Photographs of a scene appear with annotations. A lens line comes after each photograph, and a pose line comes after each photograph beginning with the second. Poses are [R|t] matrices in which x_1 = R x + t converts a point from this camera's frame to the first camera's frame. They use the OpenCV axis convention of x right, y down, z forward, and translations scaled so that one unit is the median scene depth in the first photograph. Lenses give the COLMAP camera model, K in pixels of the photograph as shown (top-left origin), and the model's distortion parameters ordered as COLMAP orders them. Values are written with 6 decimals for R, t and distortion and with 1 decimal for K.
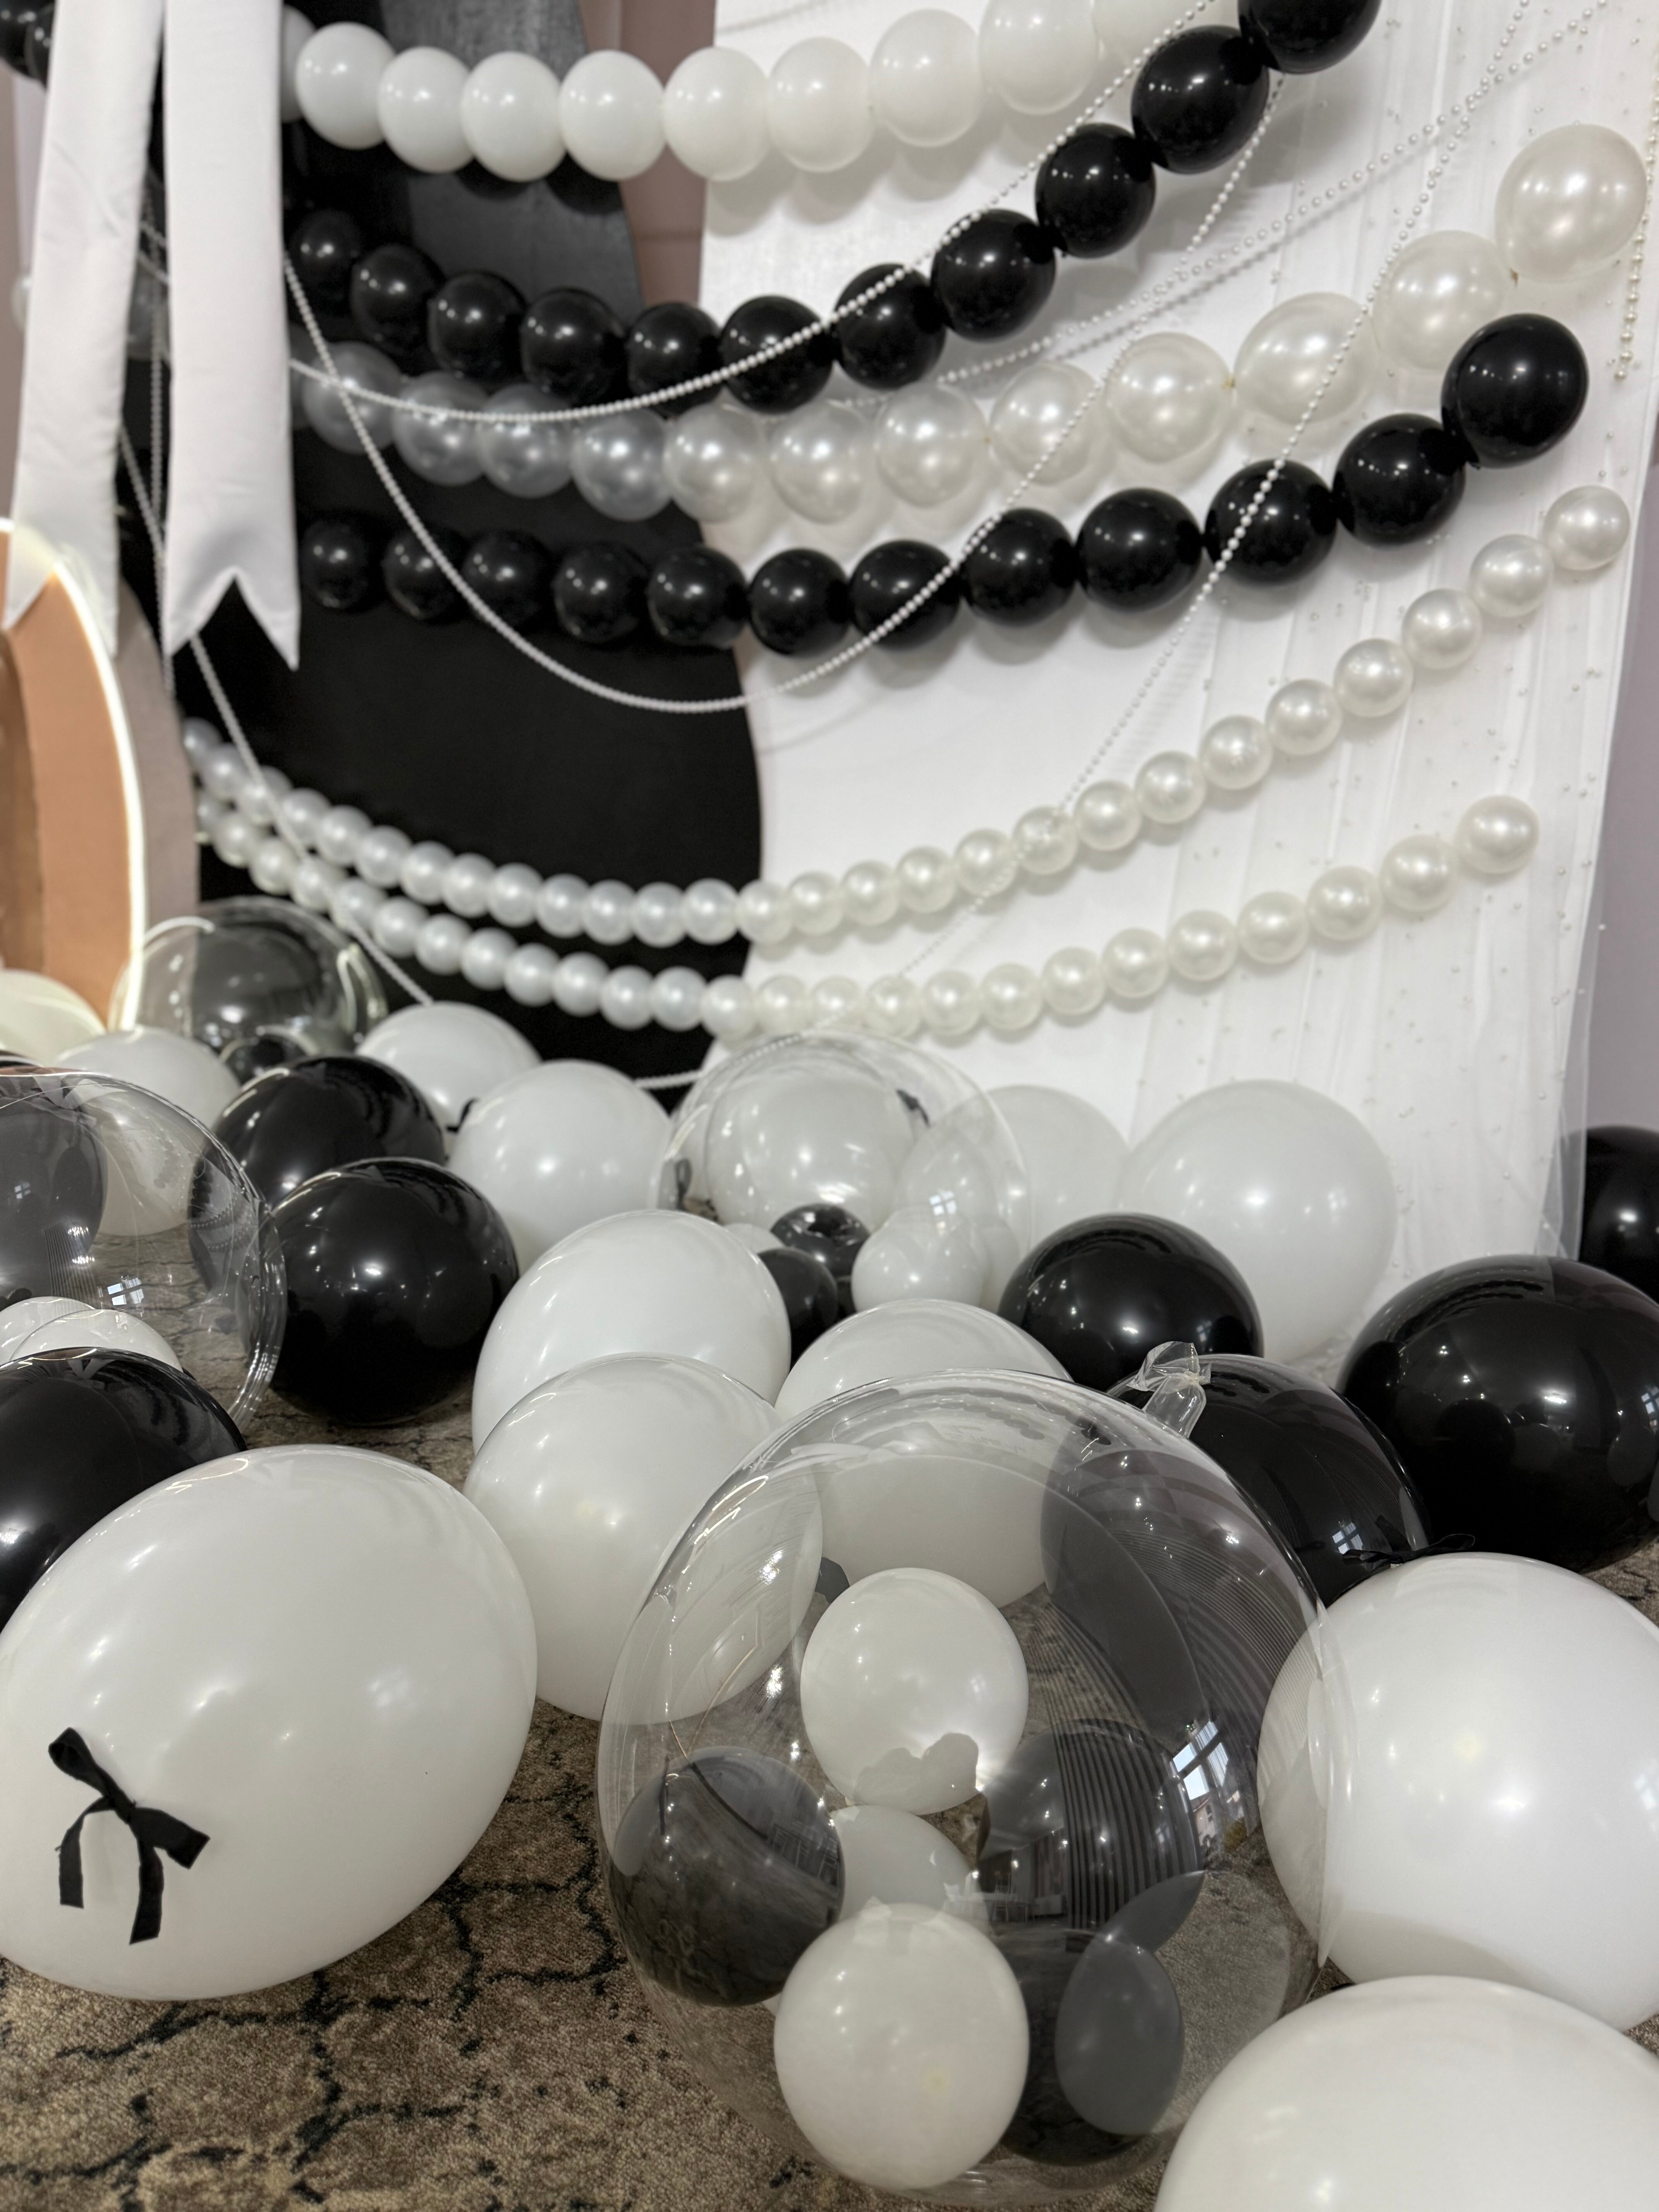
lens RADIAL K [[1720.8, 0, 829.5], [0, 1720.8, 1106.0], [0, 0, 1]] dist [0.084323, -0.134416]
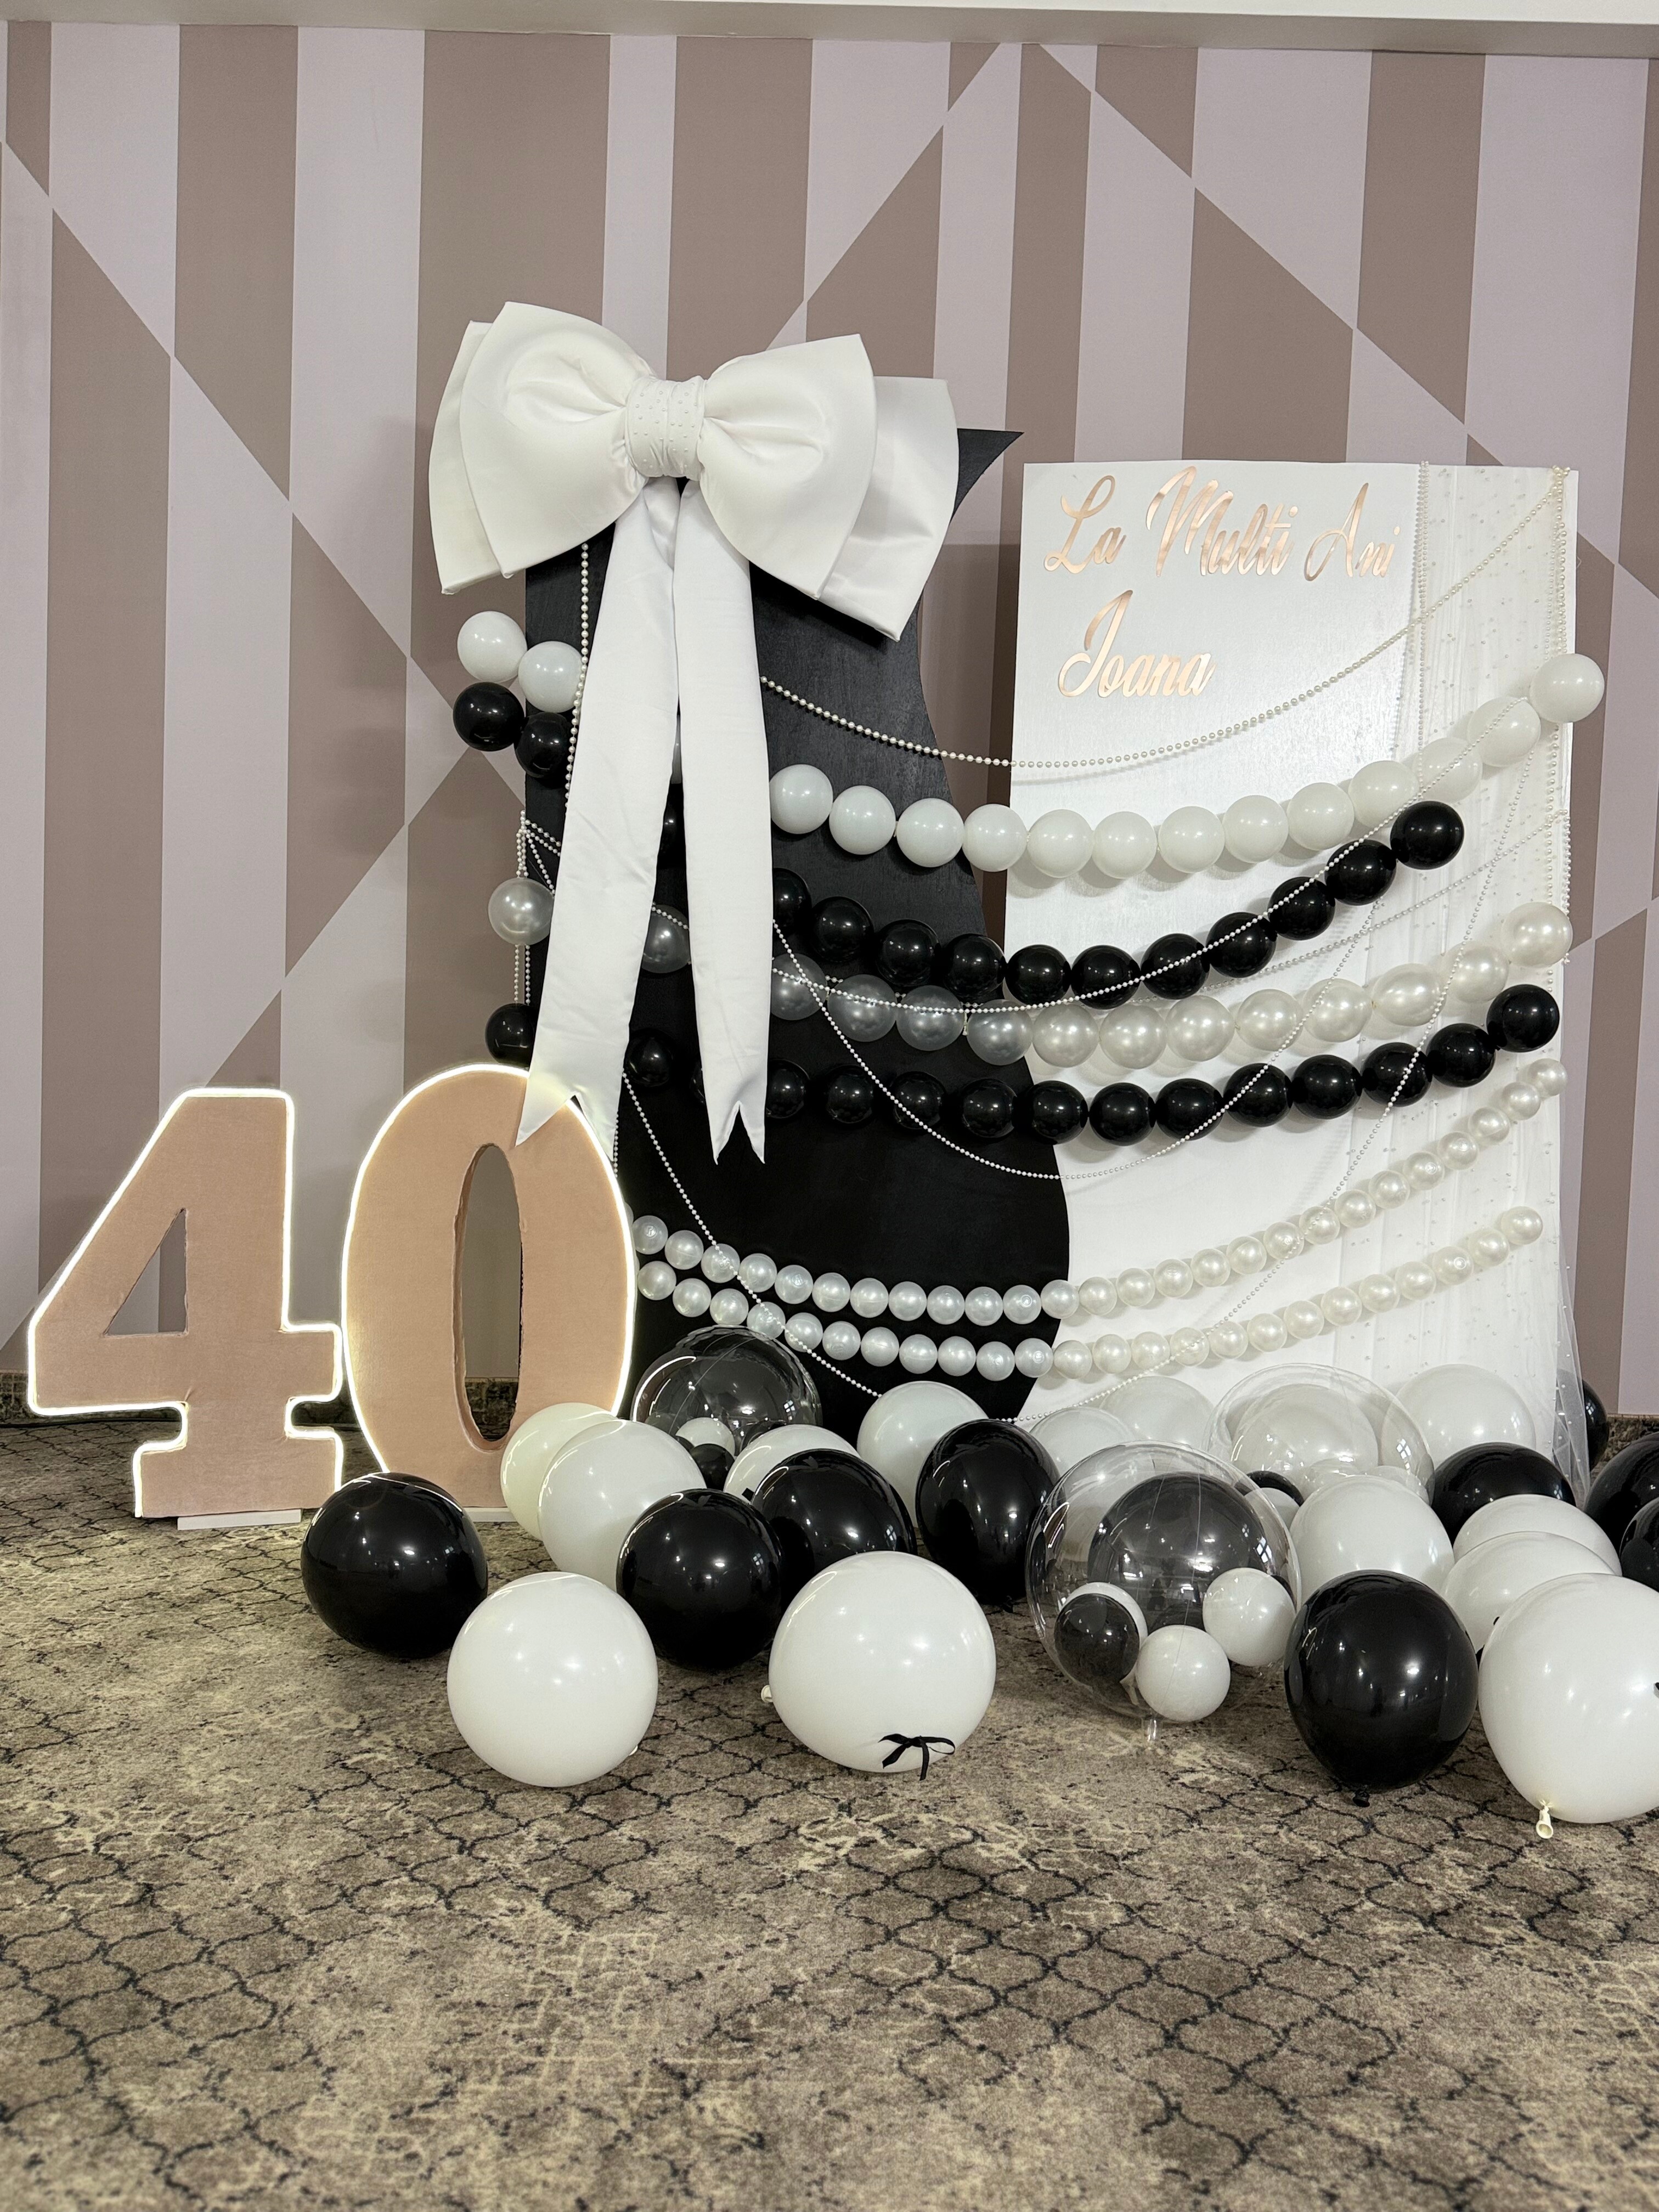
lens RADIAL K [[1720.8, 0, 829.5], [0, 1720.8, 1106.0], [0, 0, 1]] dist [0.084323, -0.134416]
pose [[0.875575, -0.057630, 0.479632, -1.025371], [0.132226, 0.983533, -0.123204, -0.123864], [-0.464634, 0.171294, 0.868777, -0.308490]]
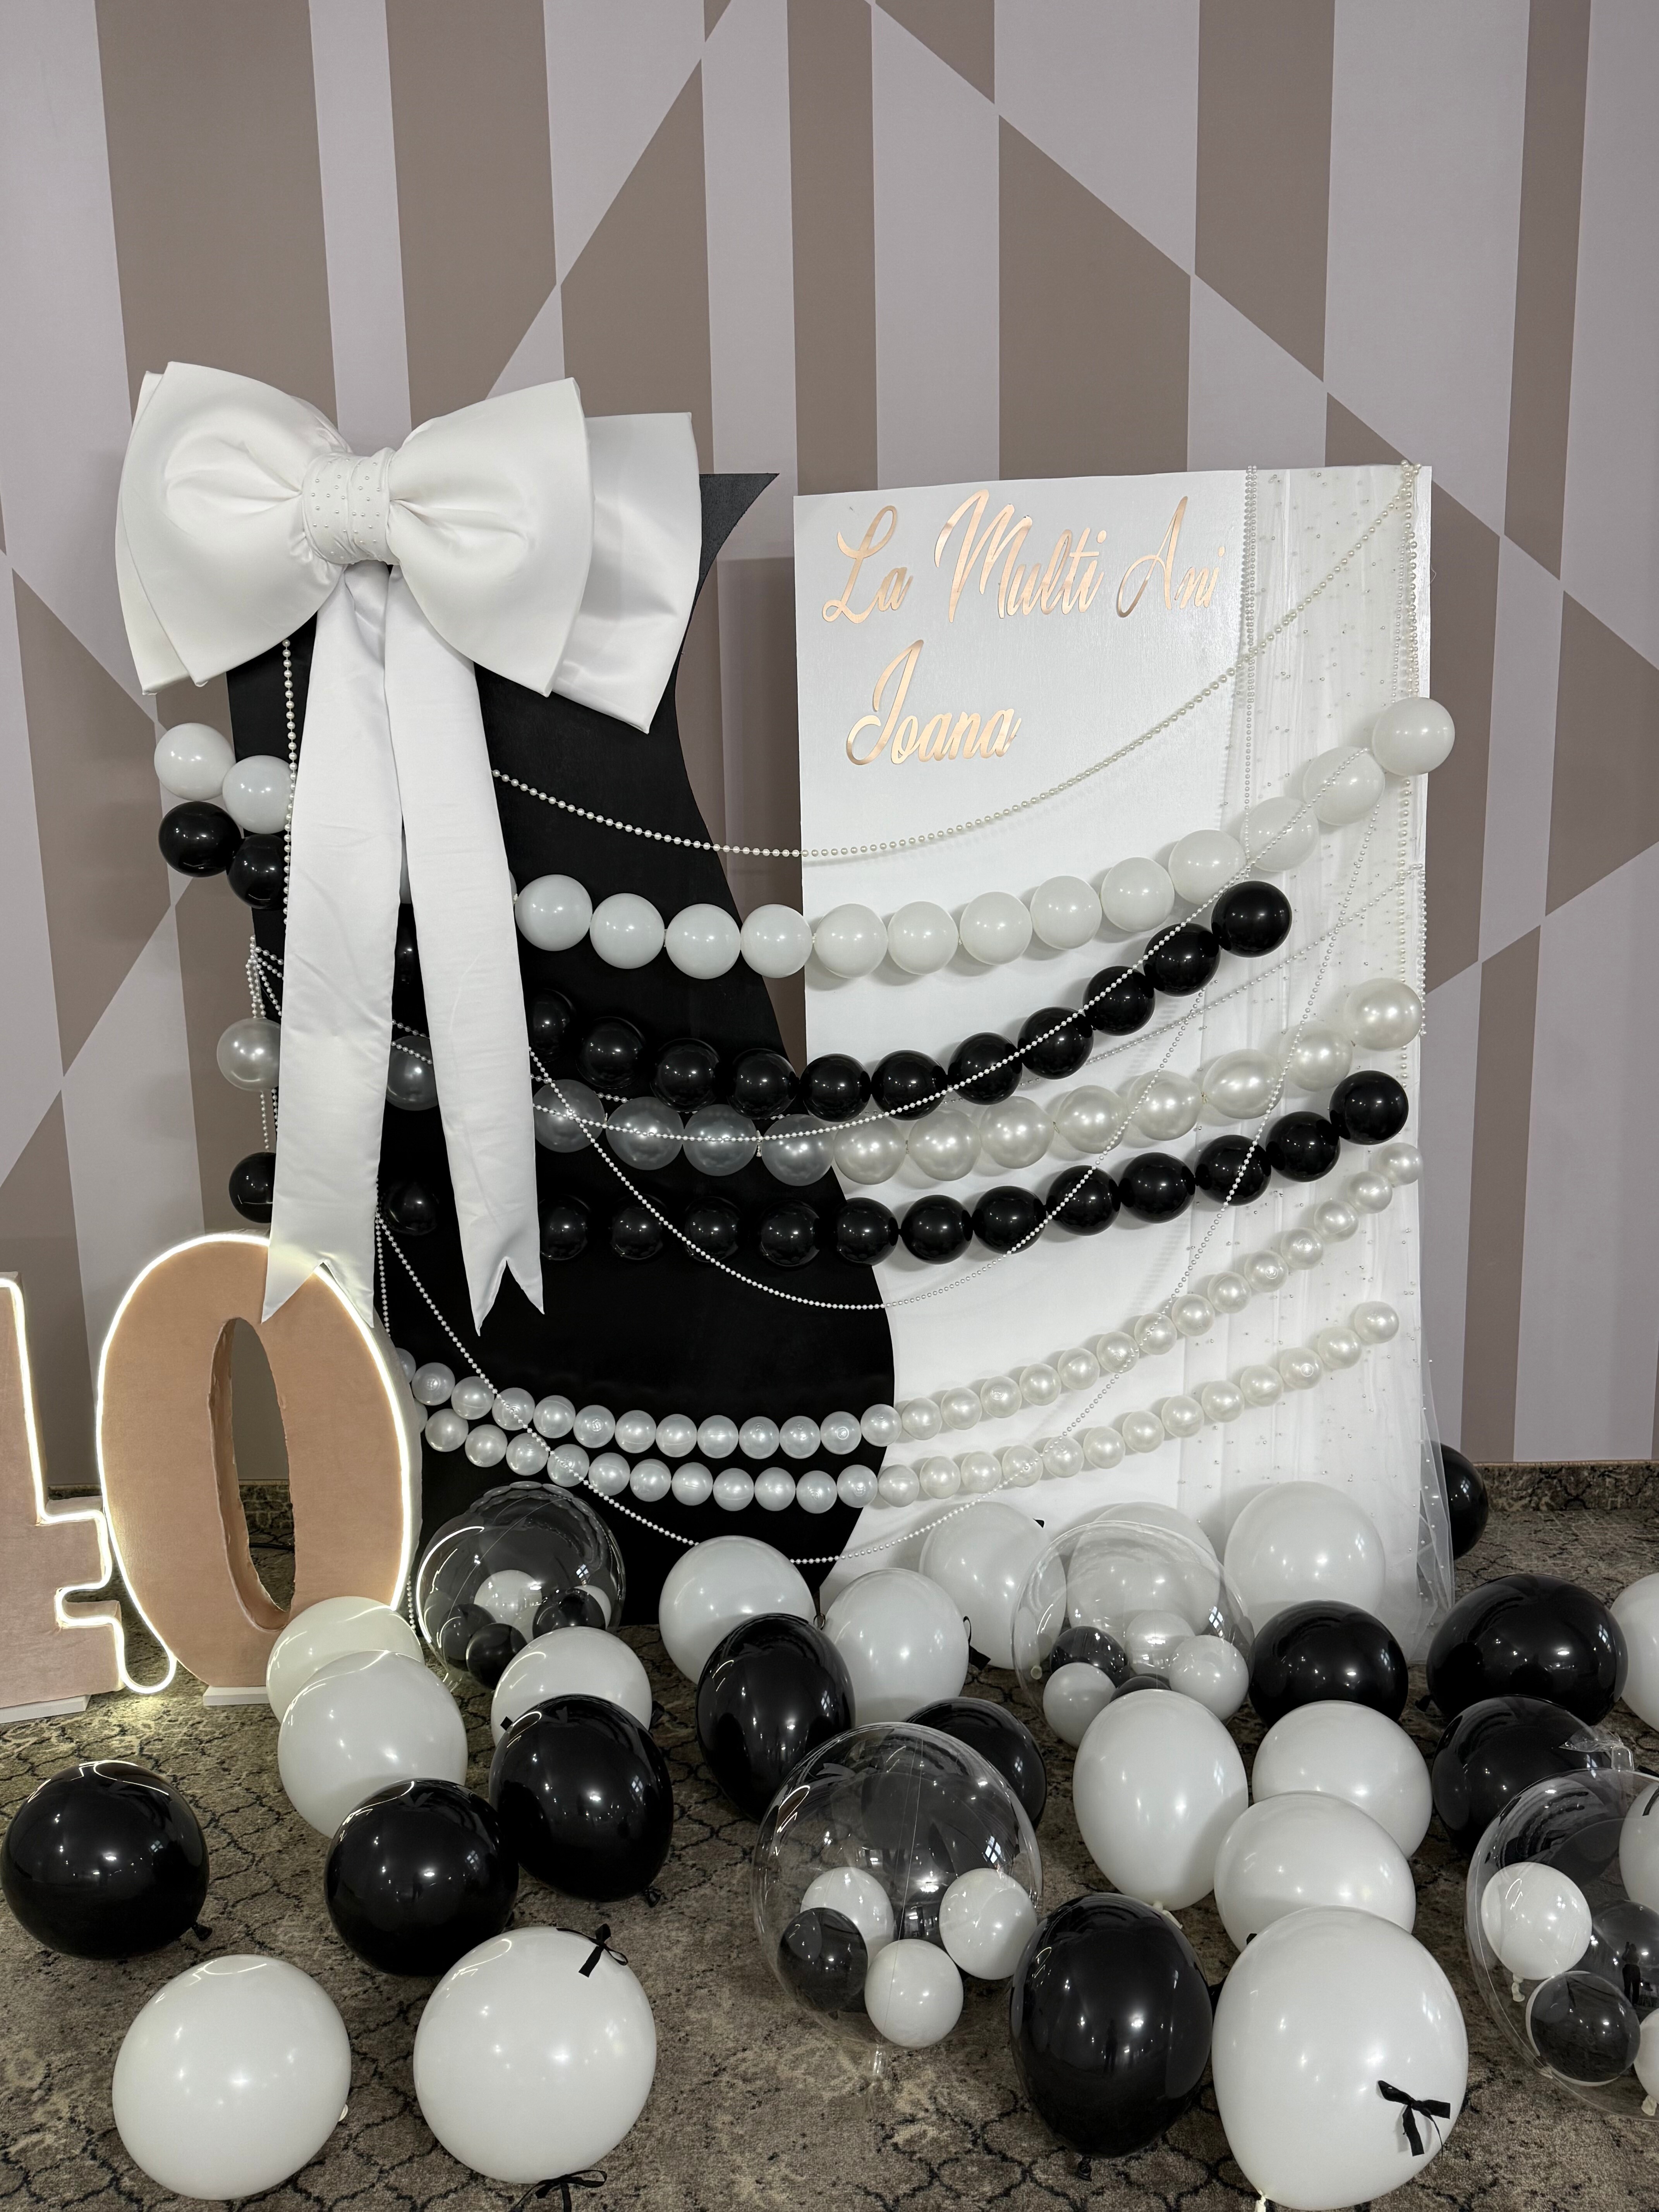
lens RADIAL K [[1725.5, 0, 837.4], [0, 1725.5, 1110.2], [0, 0, 1]] dist [0.061406, -0.078549]
pose [[0.881527, -0.166162, 0.441928, -0.727039], [0.184396, 0.982851, 0.001725, -0.397071], [-0.434636, 0.079969, 0.897049, -0.334857]]
